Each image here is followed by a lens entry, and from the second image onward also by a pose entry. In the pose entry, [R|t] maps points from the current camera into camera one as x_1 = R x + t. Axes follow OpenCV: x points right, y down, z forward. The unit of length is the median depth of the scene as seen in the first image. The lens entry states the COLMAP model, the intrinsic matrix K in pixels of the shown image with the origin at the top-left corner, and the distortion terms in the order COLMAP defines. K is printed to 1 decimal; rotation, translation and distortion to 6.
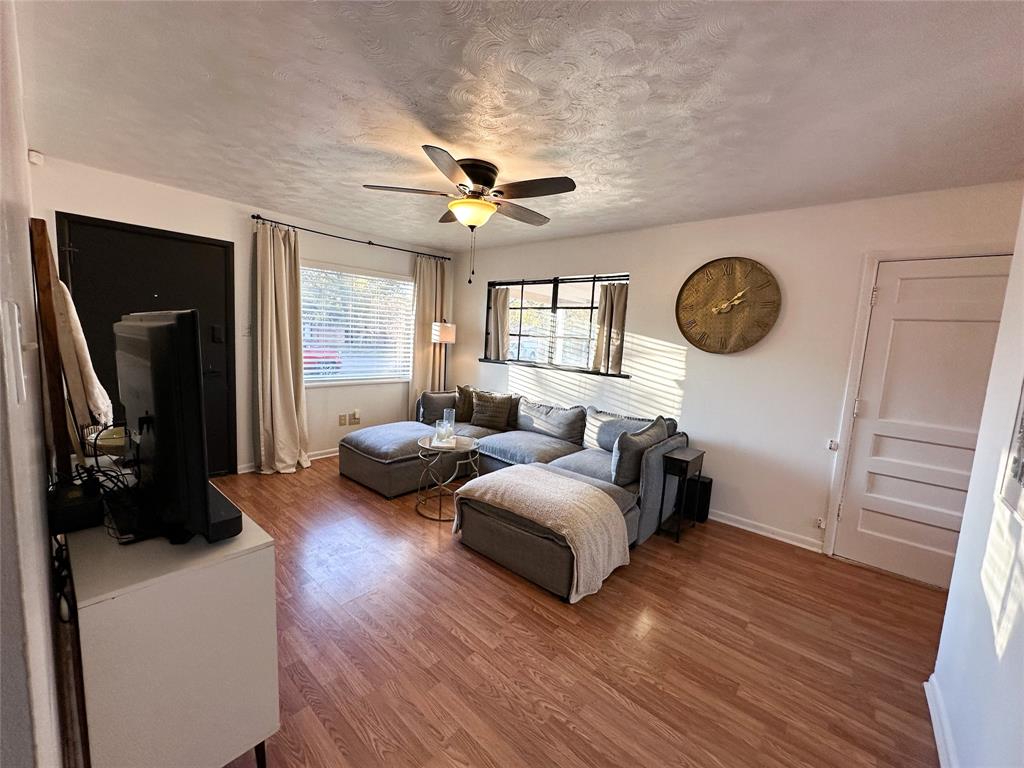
lens RADIAL K [[408.6, 0, 510.1], [0, 408.6, 380.4], [0, 0, 1]] dist [0.000067, -0.000091]
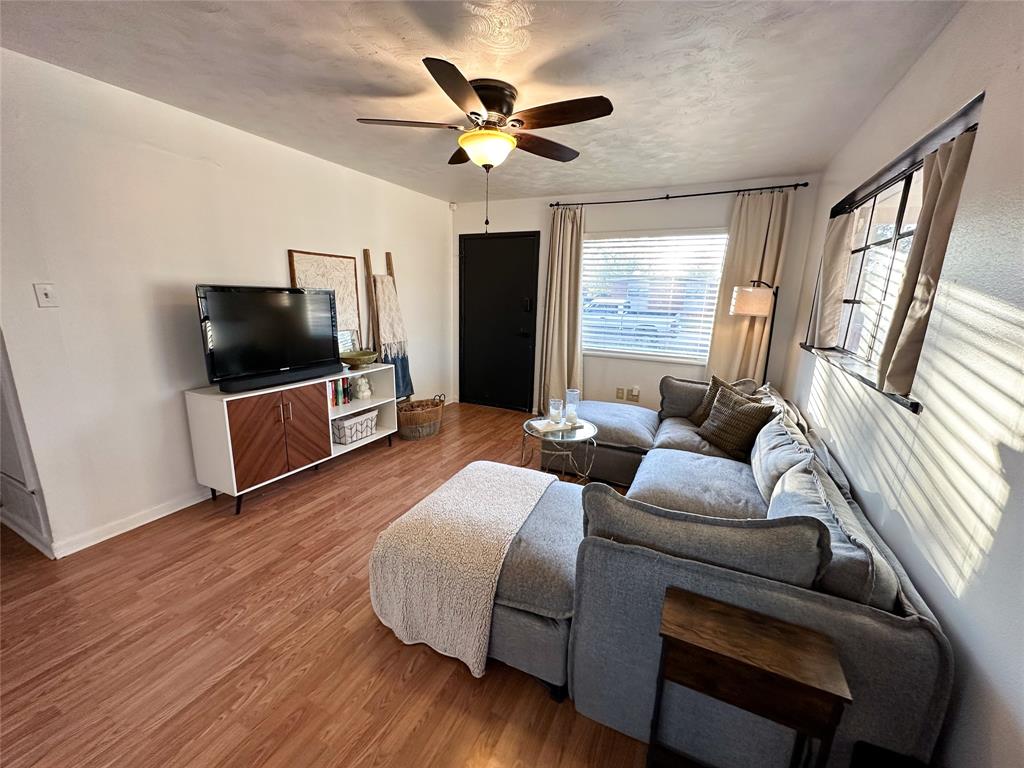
lens RADIAL K [[405.2, 0, 512.0], [0, 405.2, 384.0], [0, 0, 1]] dist [0.000397, 0.000207]
pose [[0.265239, 0.167167, -0.949581, 0.519670], [-0.114509, 0.983347, 0.141126, -0.038572], [0.957359, 0.071303, 0.279964, 0.560656]]
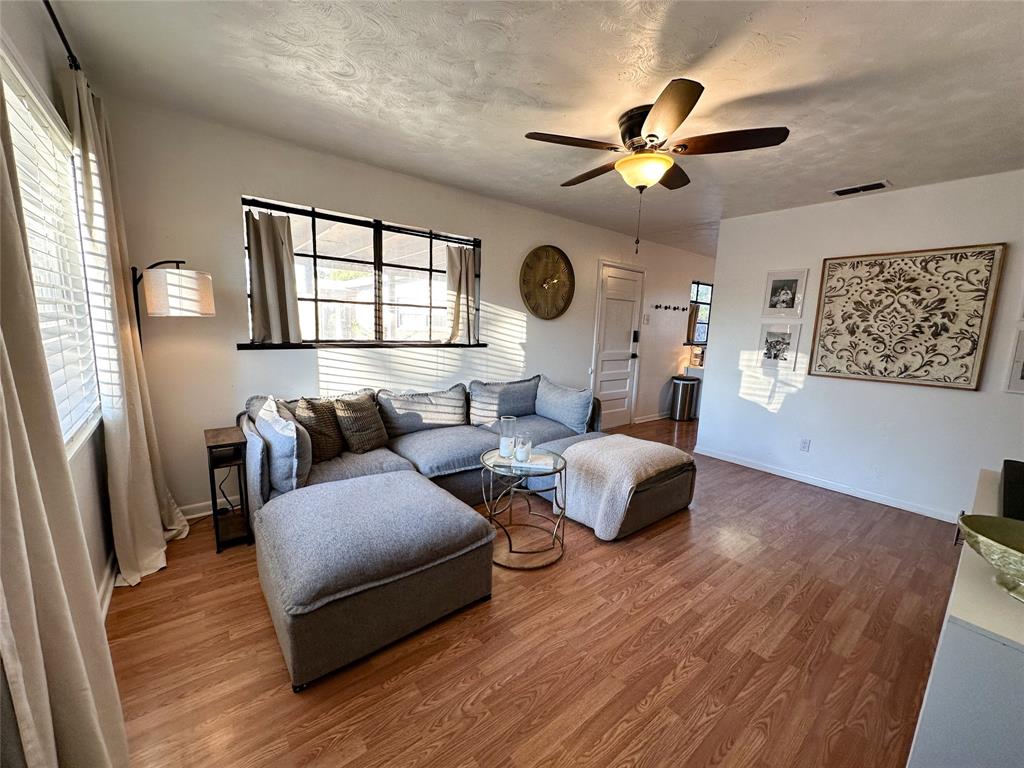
lens RADIAL K [[408.6, 0, 510.1], [0, 408.6, 380.4], [0, 0, 1]] dist [0.000067, -0.000091]
pose [[0.173724, -0.189953, 0.966301, -0.699533], [0.075162, 0.980917, 0.179314, -0.100291], [-0.981922, 0.041478, 0.184686, 0.747777]]
